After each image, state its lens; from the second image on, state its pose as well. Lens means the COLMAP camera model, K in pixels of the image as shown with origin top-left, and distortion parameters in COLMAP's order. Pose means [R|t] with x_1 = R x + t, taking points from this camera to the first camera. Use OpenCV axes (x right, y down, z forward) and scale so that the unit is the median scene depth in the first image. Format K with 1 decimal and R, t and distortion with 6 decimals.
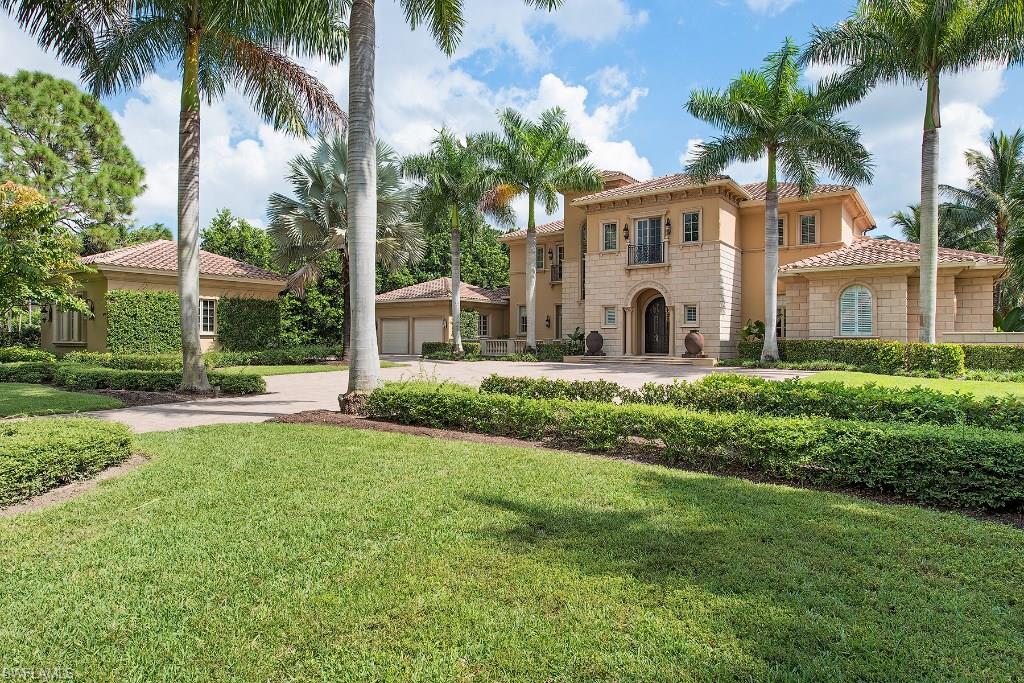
lens RADIAL K [[615.0, 0, 512.8], [0, 615.0, 342.0], [0, 0, 1]] dist [-0.004378, -0.000036]
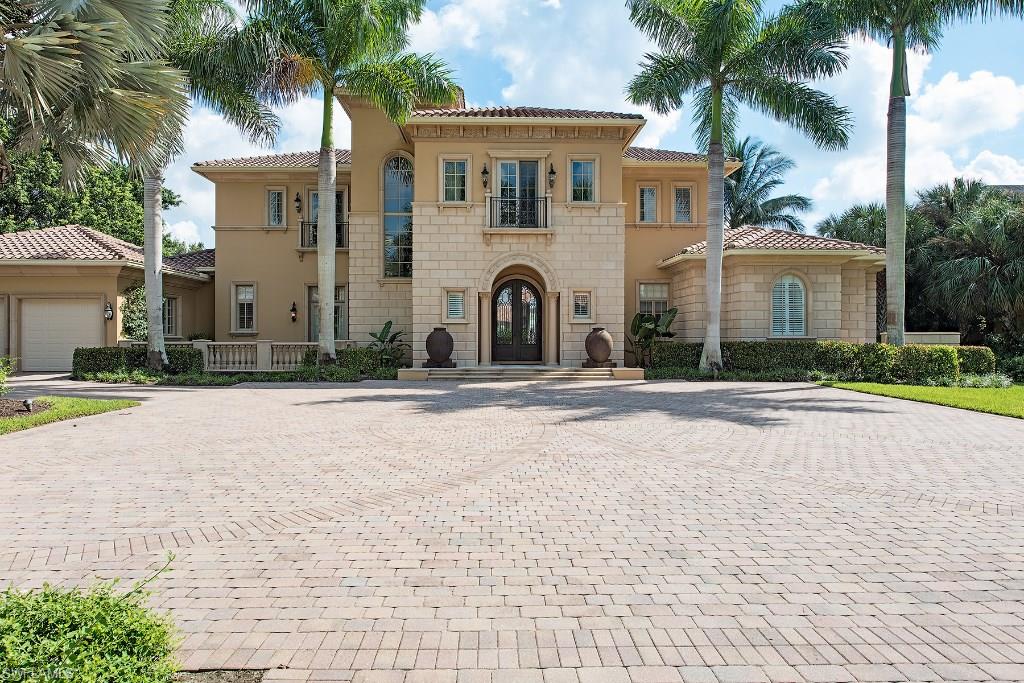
lens RADIAL K [[683.1, 0, 512.0], [0, 683.1, 340.8], [0, 0, 1]] dist [0.002918, -0.005339]
pose [[0.794937, 0.000390, 0.606691, -0.233411], [0.002608, 0.999988, -0.004059, -0.001678], [-0.606686, 0.004808, 0.794927, 0.409430]]
